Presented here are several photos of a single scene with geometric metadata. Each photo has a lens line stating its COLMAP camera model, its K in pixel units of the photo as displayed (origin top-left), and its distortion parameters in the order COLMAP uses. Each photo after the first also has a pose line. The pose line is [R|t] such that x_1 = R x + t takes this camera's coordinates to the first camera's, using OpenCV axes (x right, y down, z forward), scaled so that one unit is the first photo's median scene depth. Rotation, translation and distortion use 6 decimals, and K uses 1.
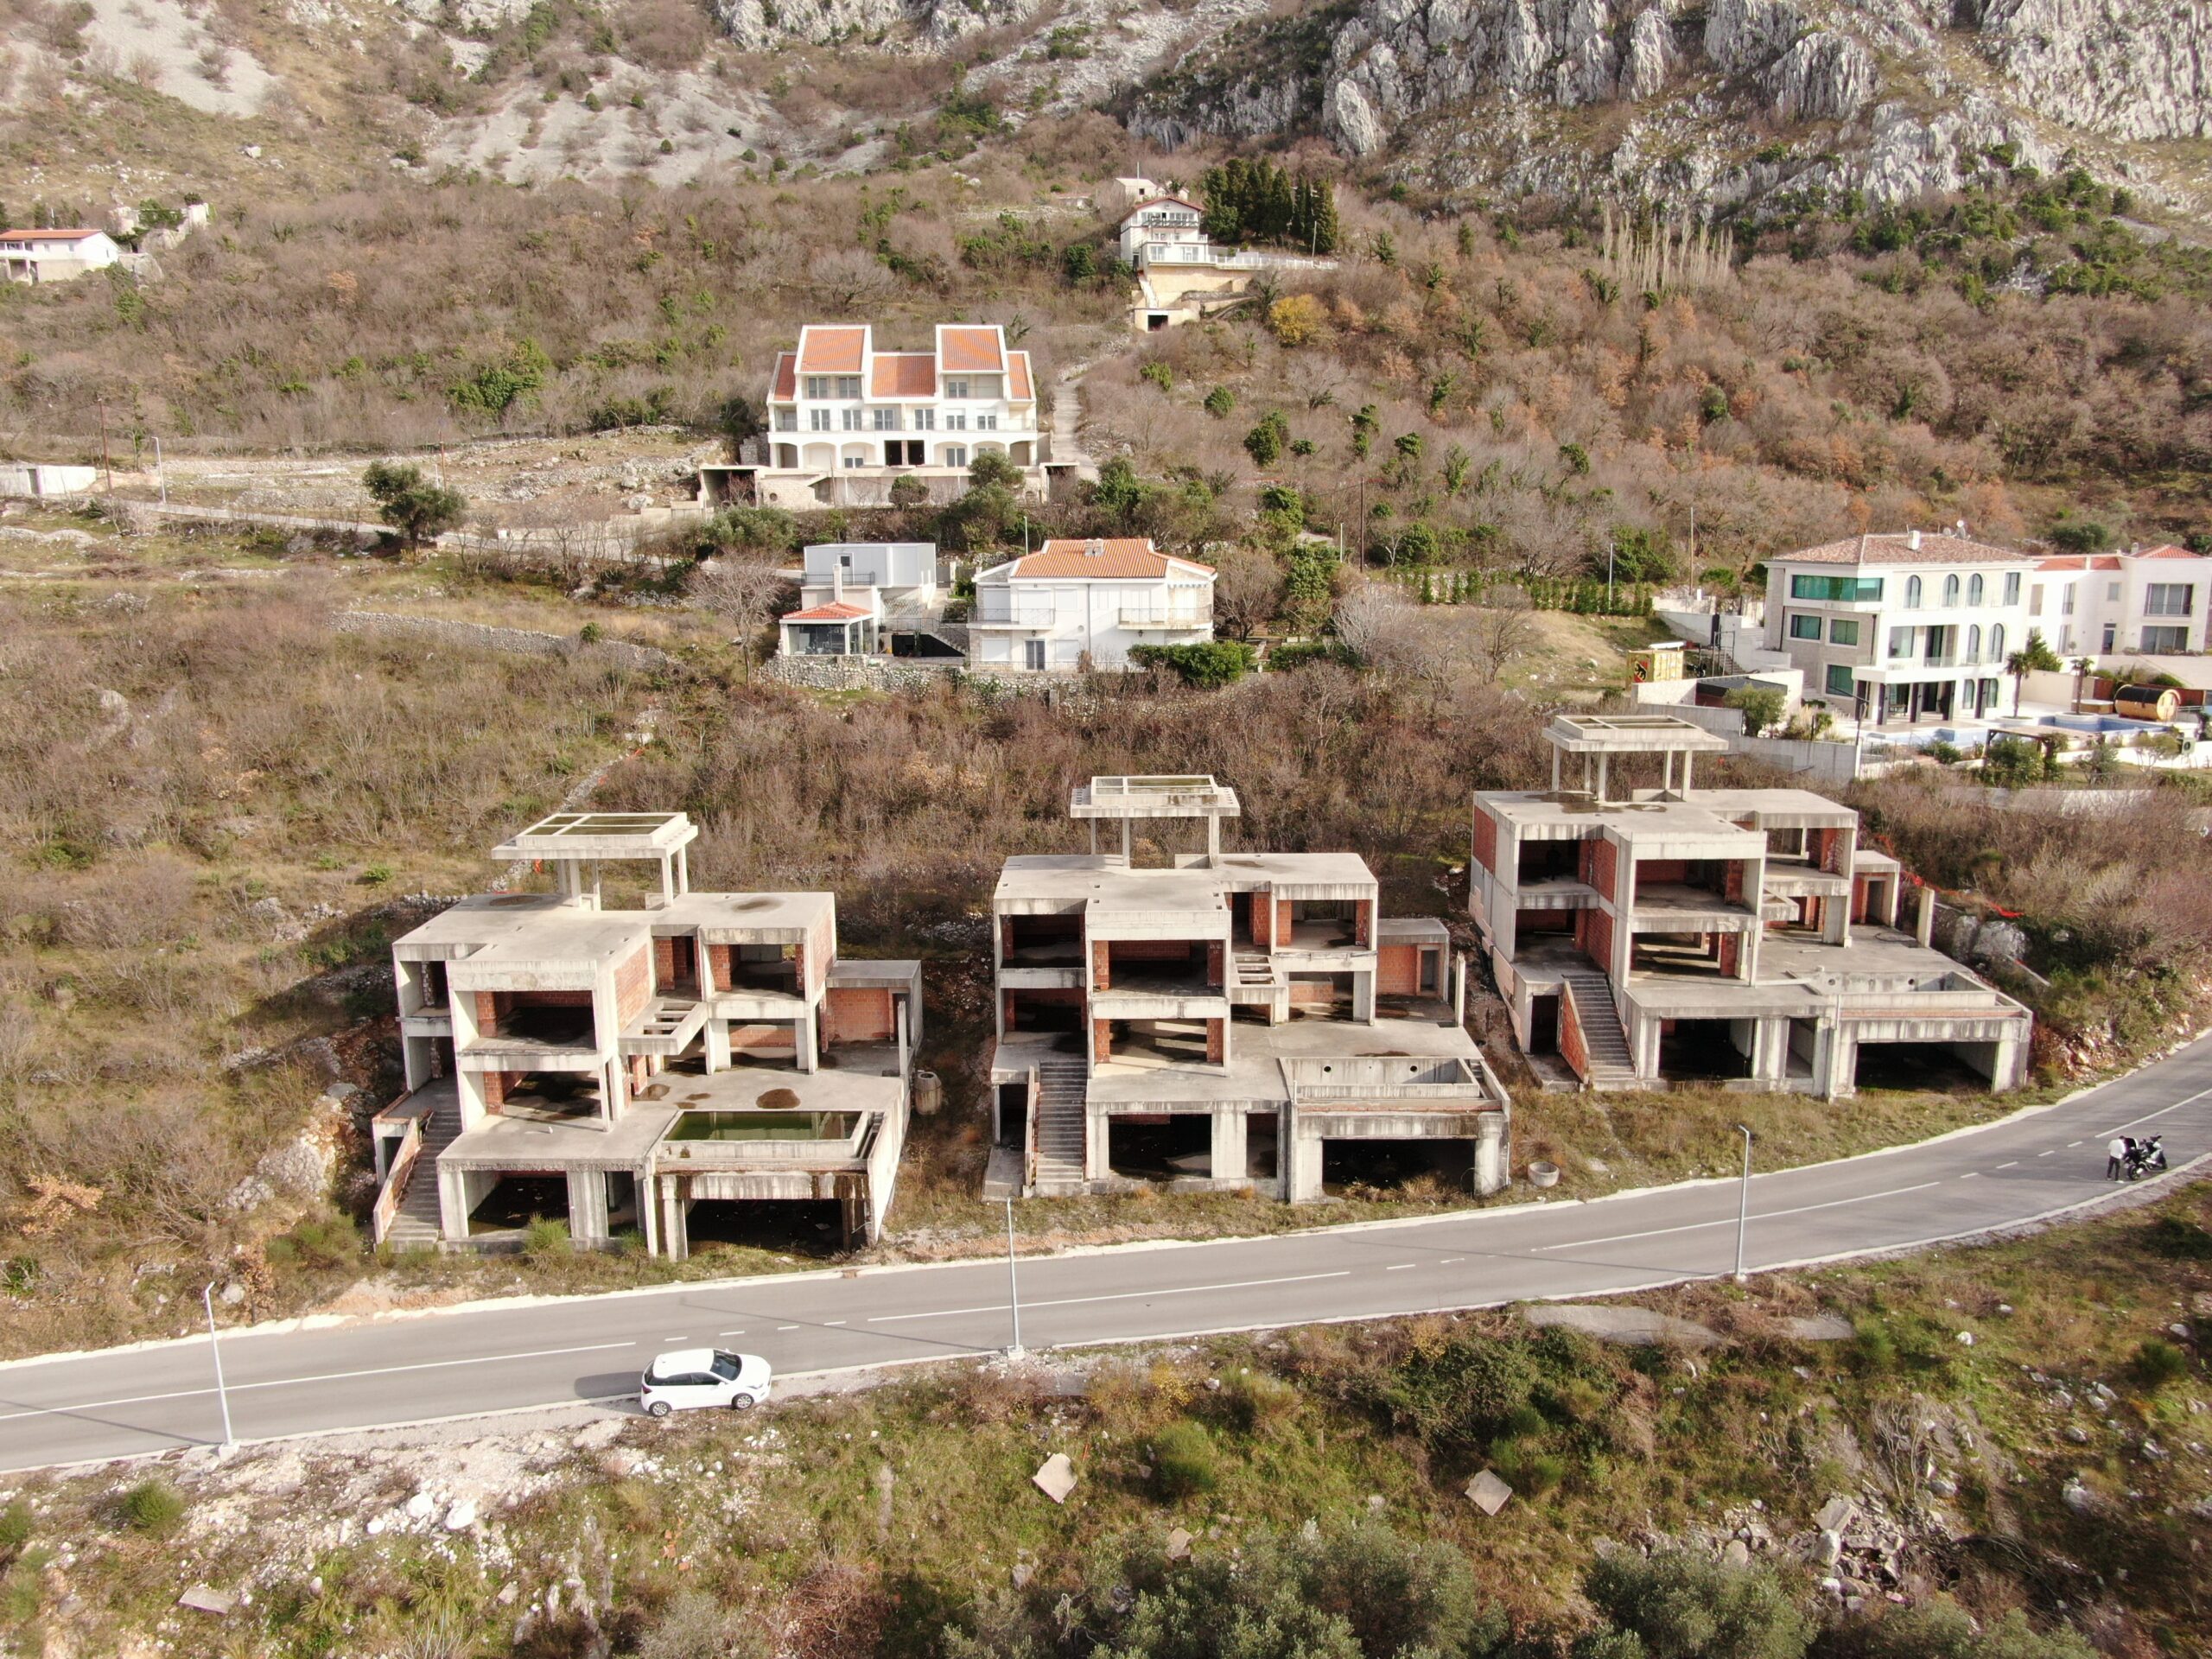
lens RADIAL K [[1578.7, 0, 1102.1], [0, 1578.7, 834.9], [0, 0, 1]] dist [-0.023544, 0.007767]
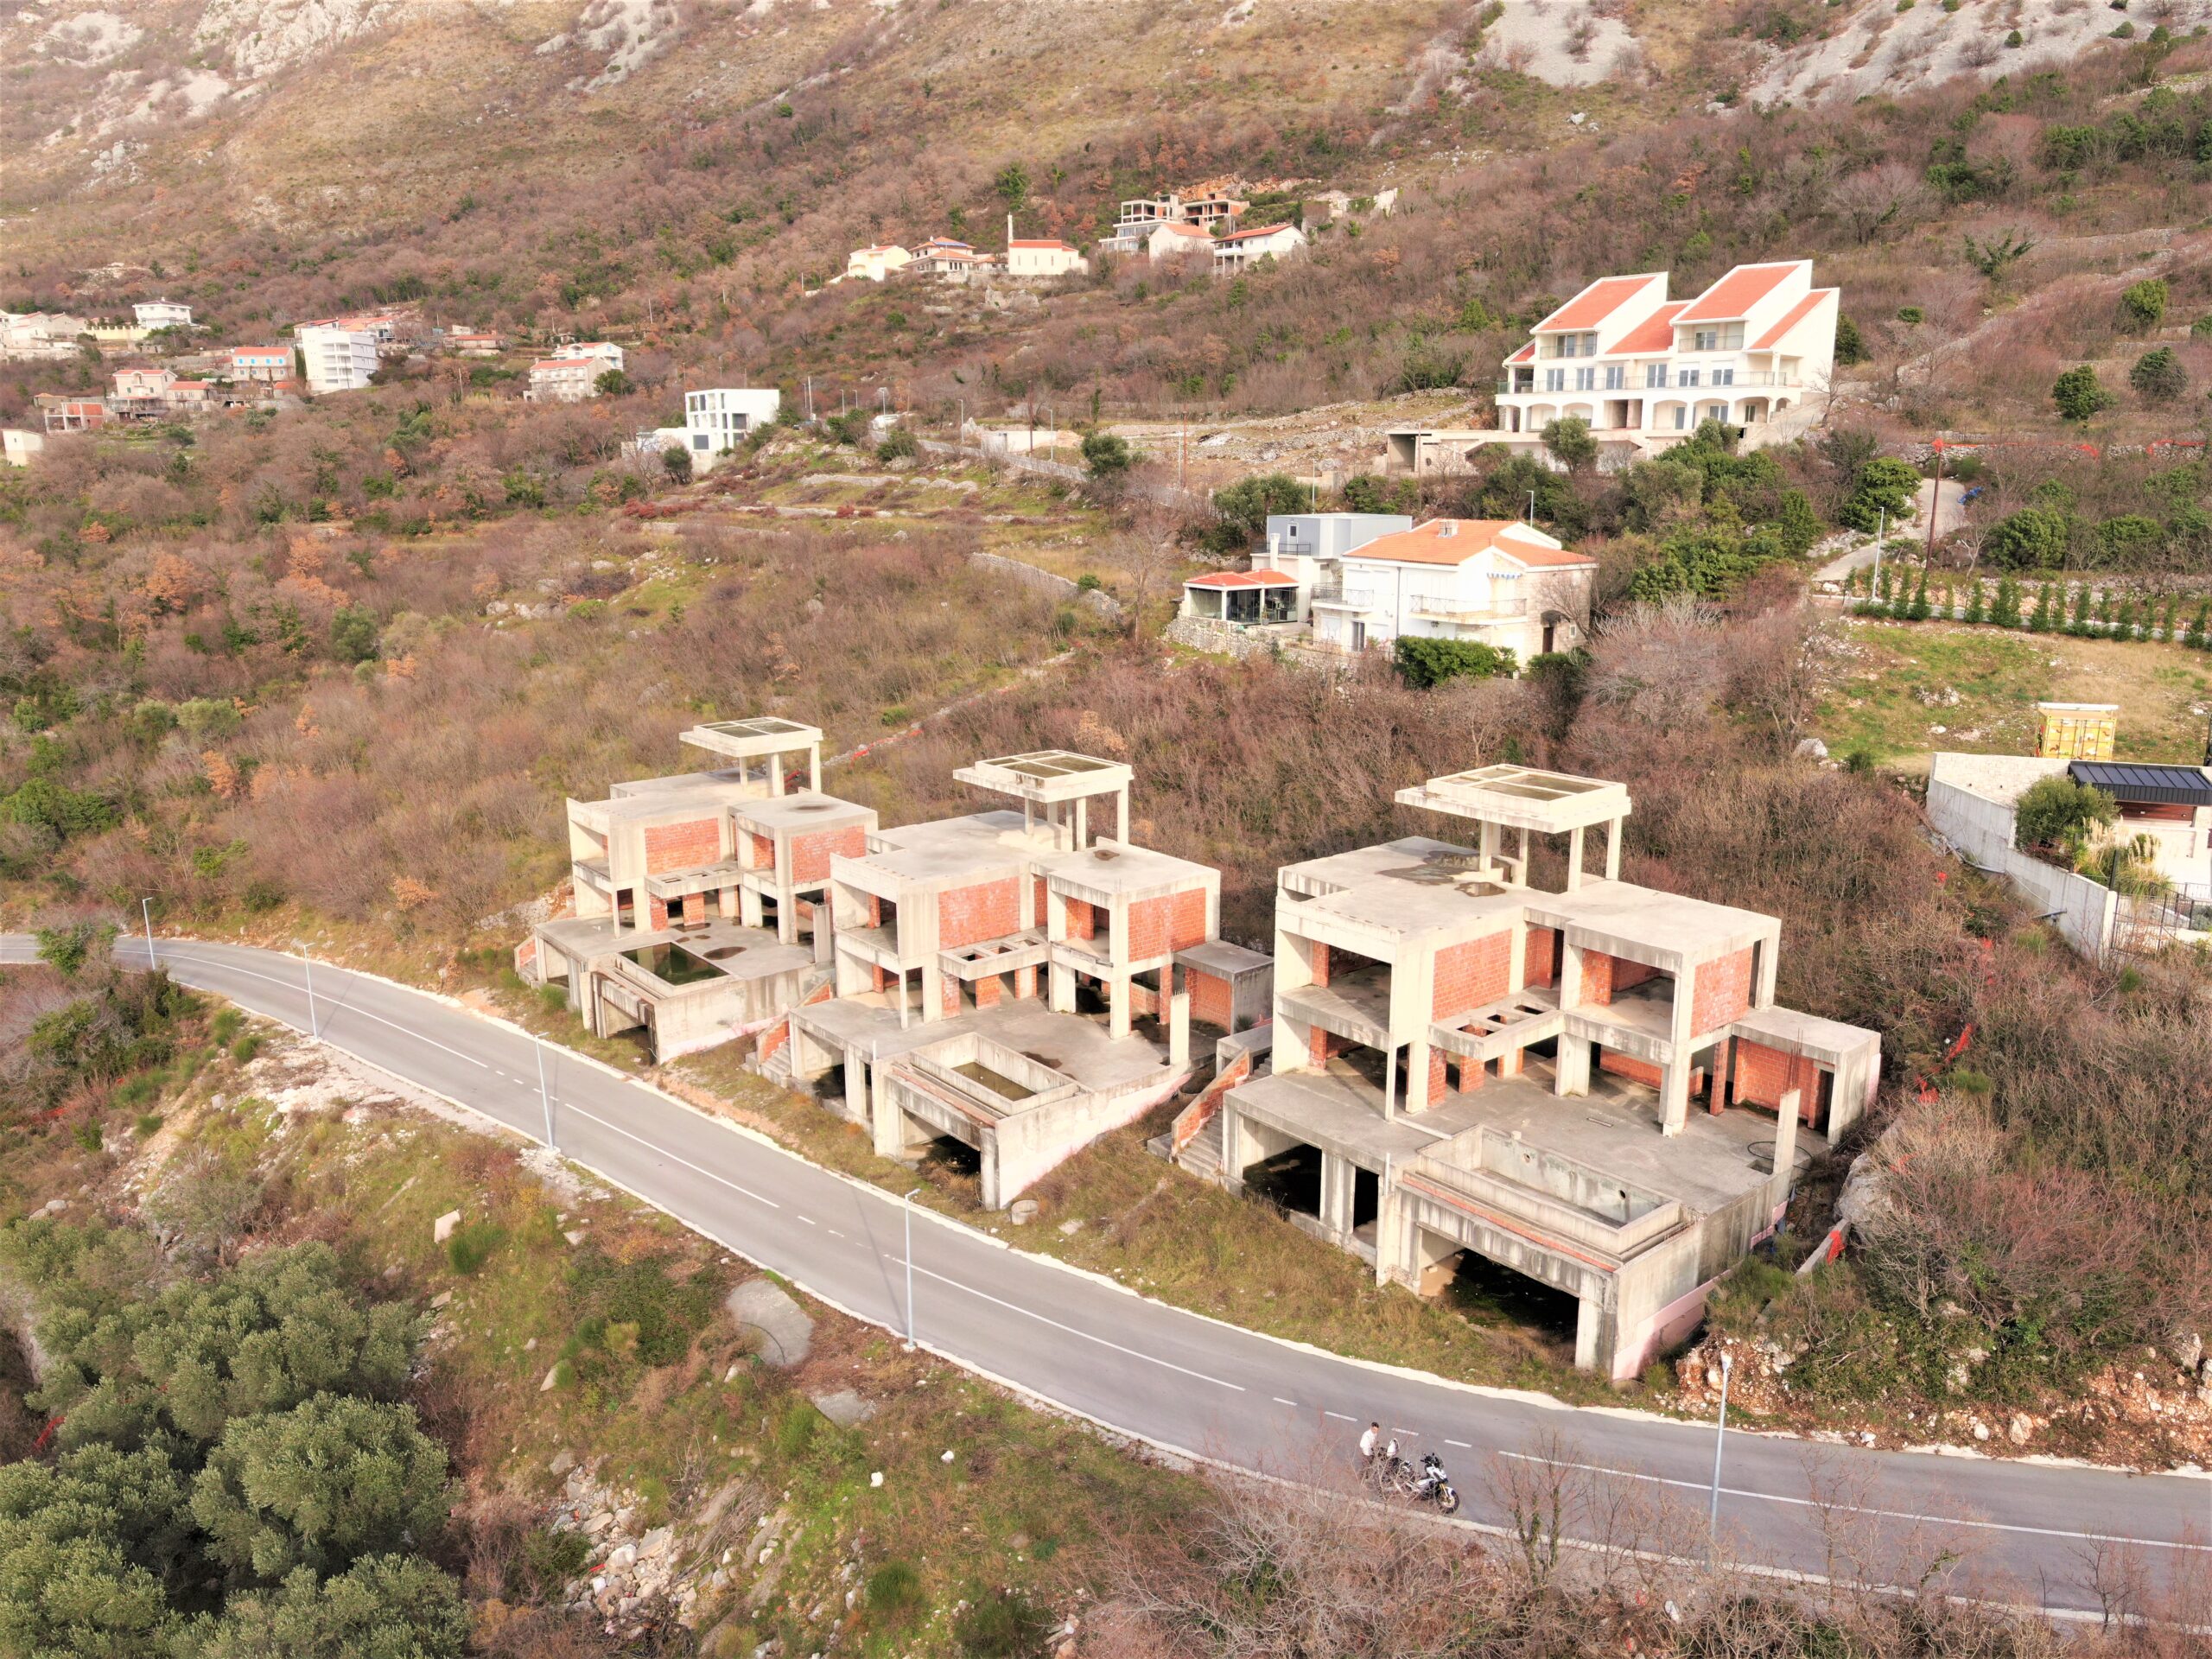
lens RADIAL K [[1580.0, 0, 1106.0], [0, 1580.0, 829.5], [0, 0, 1]] dist [-0.010985, -0.002909]
pose [[0.642445, 0.182568, -0.744267, 0.863651], [-0.155707, 0.982046, 0.106491, -0.108286], [0.750346, 0.047473, 0.659338, 0.345038]]
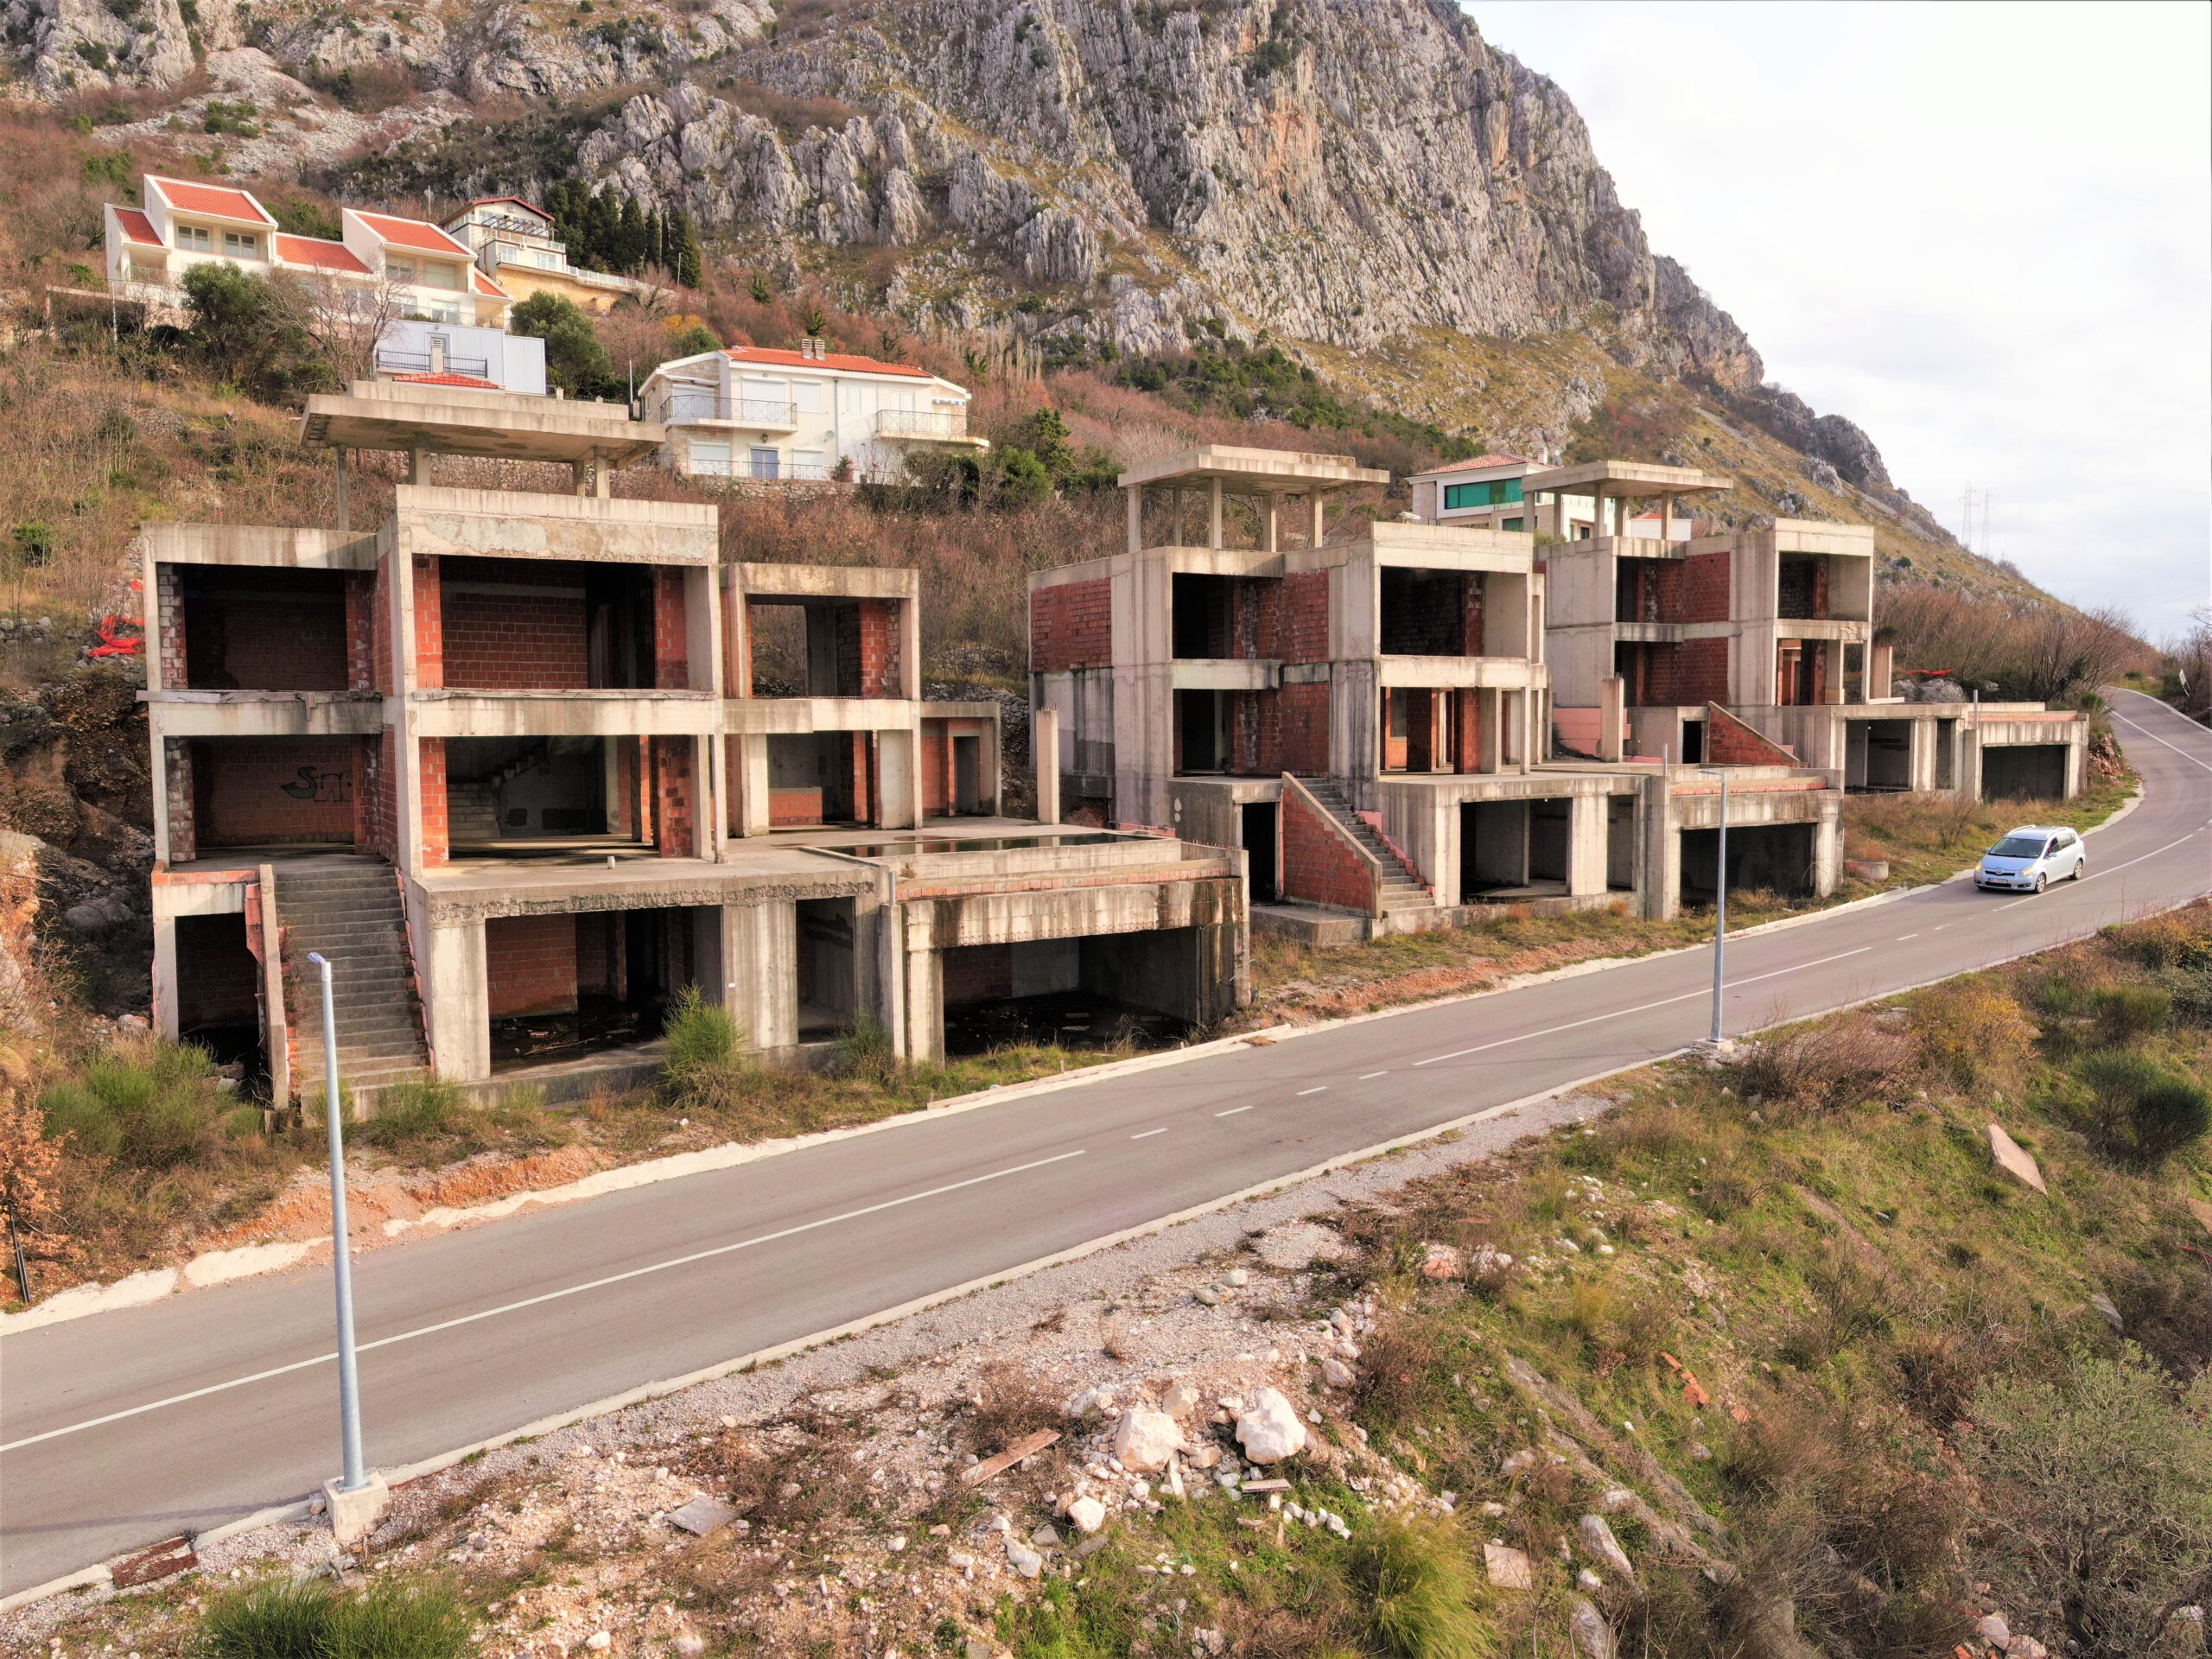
lens RADIAL K [[1584.1, 0, 1107.1], [0, 1584.1, 806.2], [0, 0, 1]] dist [0.017129, 0.007015]
pose [[0.862358, -0.024193, 0.505721, -0.406281], [0.100013, 0.987315, -0.123312, 0.214494], [-0.496322, 0.156918, 0.853839, 0.435890]]
